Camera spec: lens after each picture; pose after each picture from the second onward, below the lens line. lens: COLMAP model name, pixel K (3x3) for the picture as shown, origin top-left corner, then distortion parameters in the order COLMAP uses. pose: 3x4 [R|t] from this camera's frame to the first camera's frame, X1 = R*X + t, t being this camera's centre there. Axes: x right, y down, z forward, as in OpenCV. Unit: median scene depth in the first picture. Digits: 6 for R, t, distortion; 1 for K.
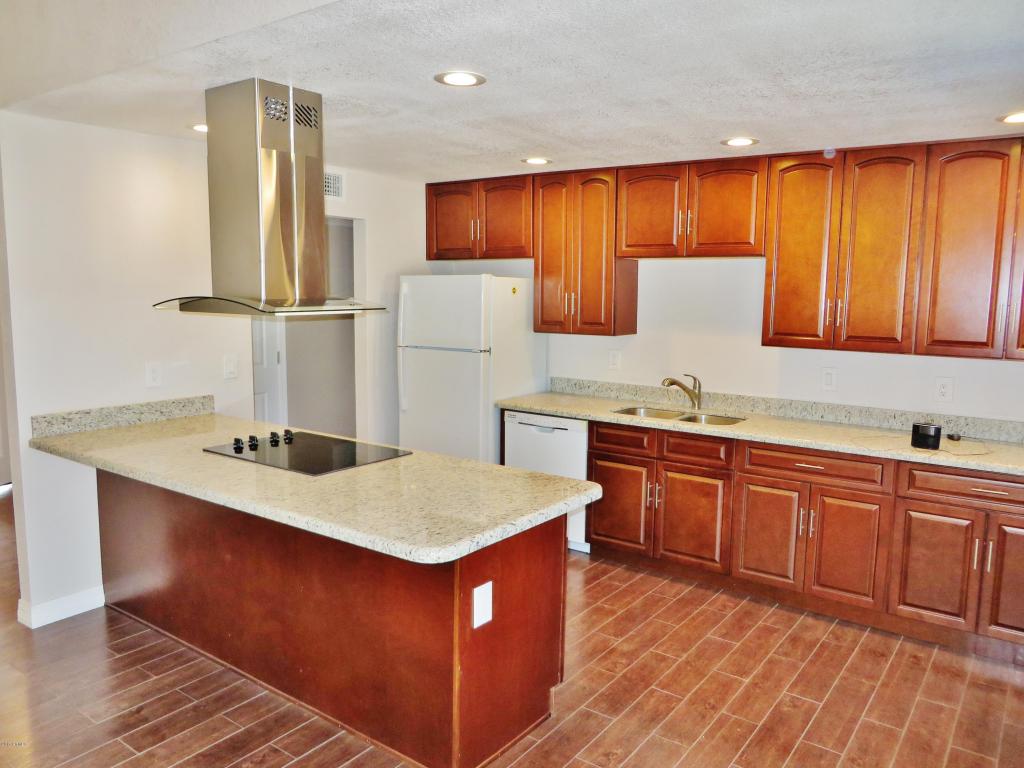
lens RADIAL K [[769.7, 0, 510.9], [0, 769.7, 384.6], [0, 0, 1]] dist [-0.011664, 0.002830]
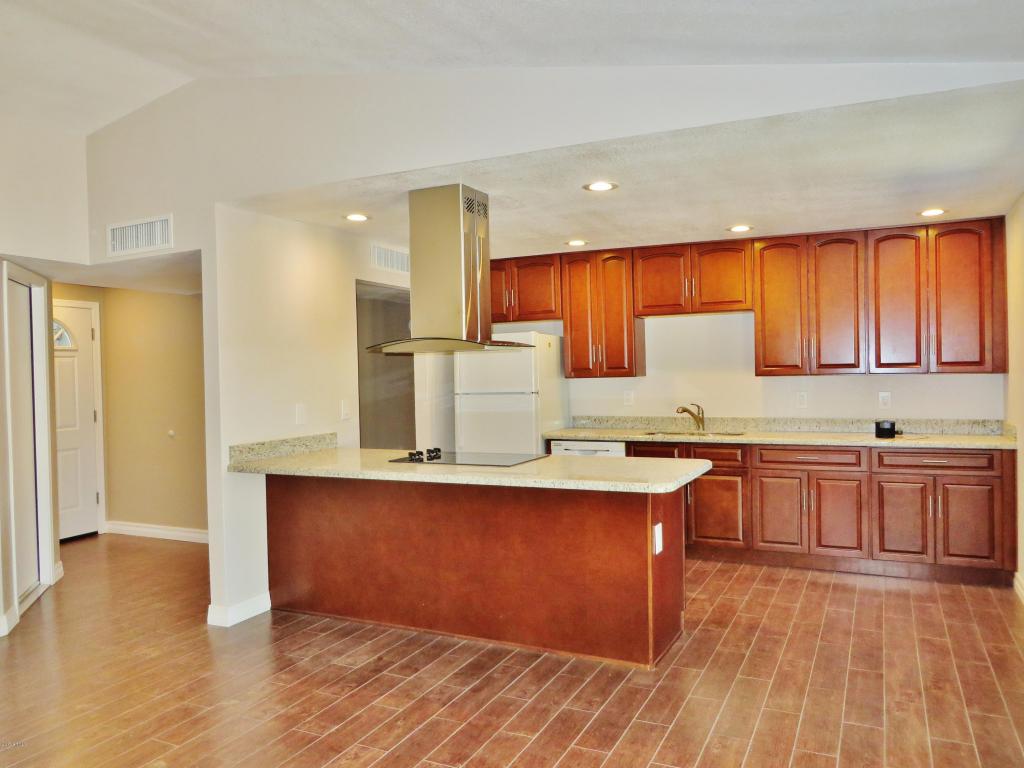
lens RADIAL K [[769.7, 0, 513.0], [0, 769.7, 383.4], [0, 0, 1]] dist [-0.011664, 0.002830]
pose [[0.983031, -0.035168, 0.180035, -0.345520], [0.054617, 0.993051, -0.104240, 0.081740], [-0.175118, 0.112304, 0.978121, -0.249292]]
